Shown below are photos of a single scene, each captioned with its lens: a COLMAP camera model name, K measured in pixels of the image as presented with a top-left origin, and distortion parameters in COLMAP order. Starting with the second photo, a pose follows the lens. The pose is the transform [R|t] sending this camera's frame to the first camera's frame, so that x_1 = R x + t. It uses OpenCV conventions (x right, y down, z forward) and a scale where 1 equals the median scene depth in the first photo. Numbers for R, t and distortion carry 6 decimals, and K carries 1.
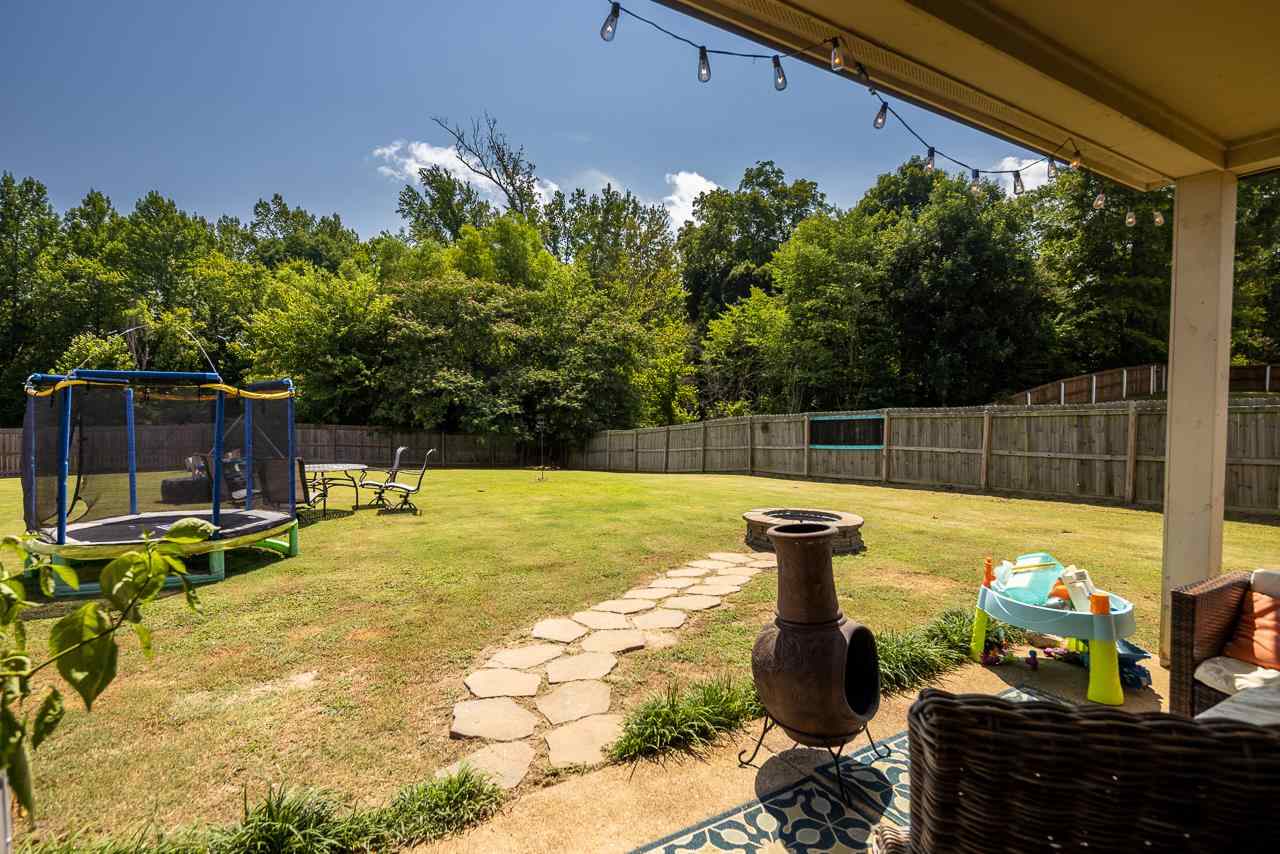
lens RADIAL K [[617.2, 0, 636.6], [0, 617.2, 424.5], [0, 0, 1]] dist [-0.001182, -0.000787]
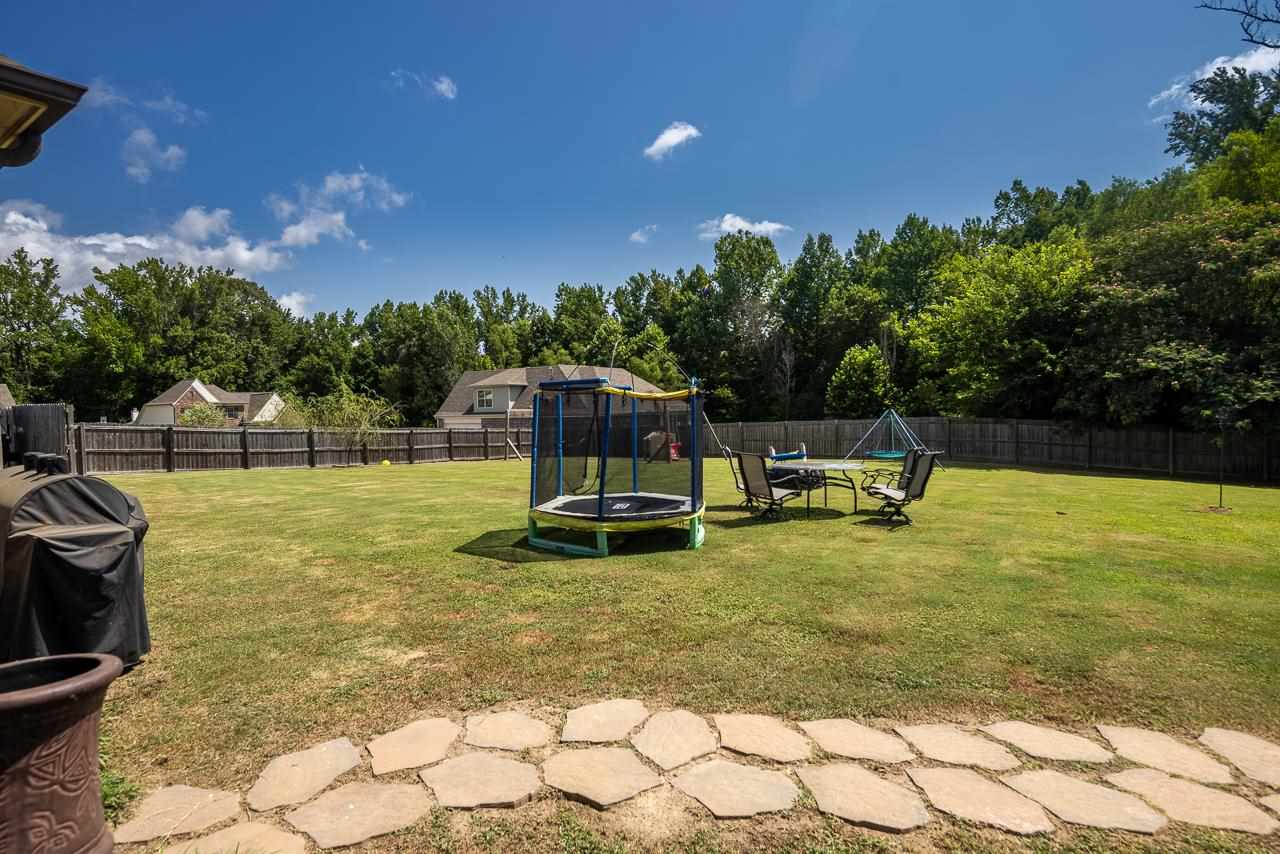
lens RADIAL K [[617.7, 0, 637.7], [0, 617.7, 414.9], [0, 0, 1]] dist [0.000763, -0.000889]
pose [[0.436569, -0.008265, -0.899633, 0.081219], [0.004396, 0.999965, -0.007053, -0.000894], [0.899660, -0.000876, 0.436590, 0.114155]]
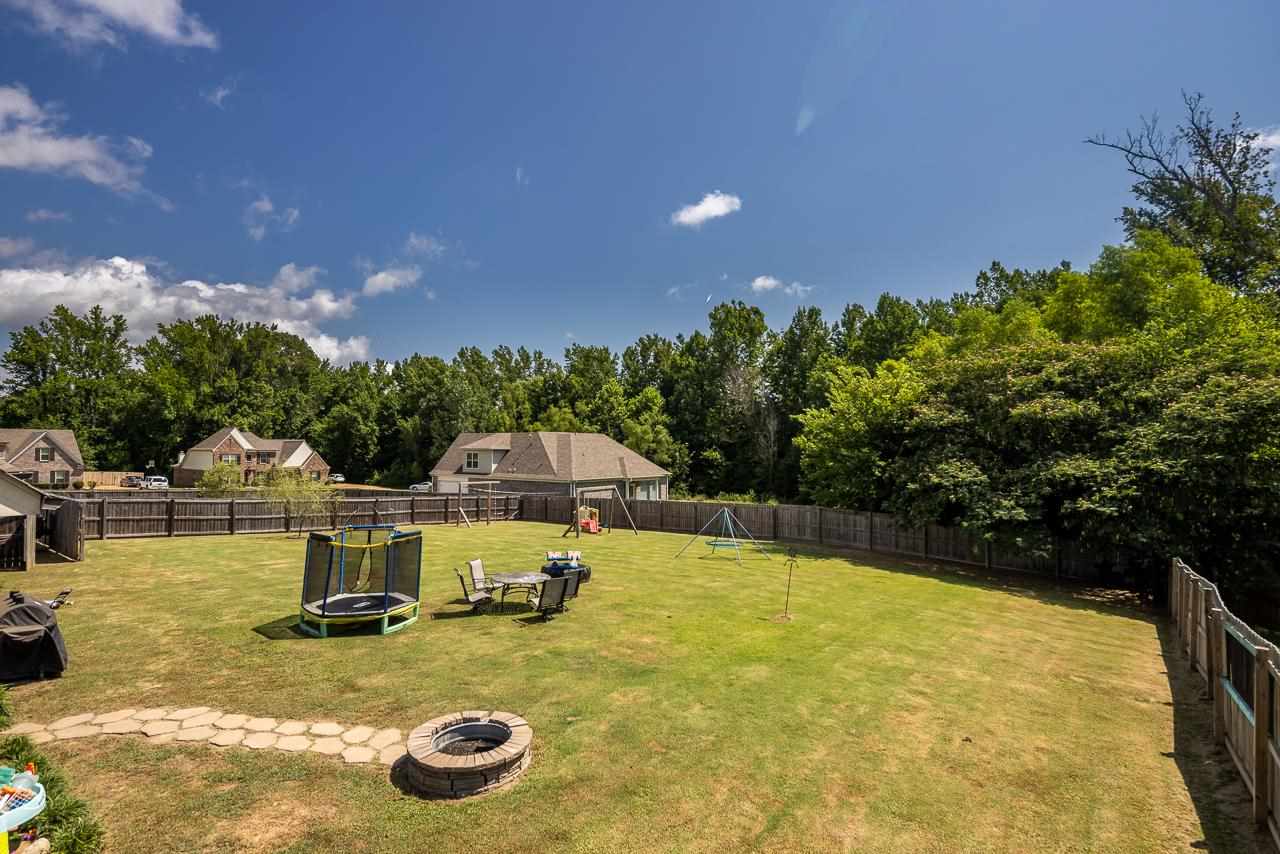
lens RADIAL K [[617.2, 0, 636.6], [0, 617.2, 424.5], [0, 0, 1]] dist [-0.001182, -0.000787]
pose [[0.380782, -0.047049, -0.923467, 0.345995], [-0.026796, 0.997724, -0.061881, -0.075034], [0.924277, 0.048309, 0.378654, 0.237850]]
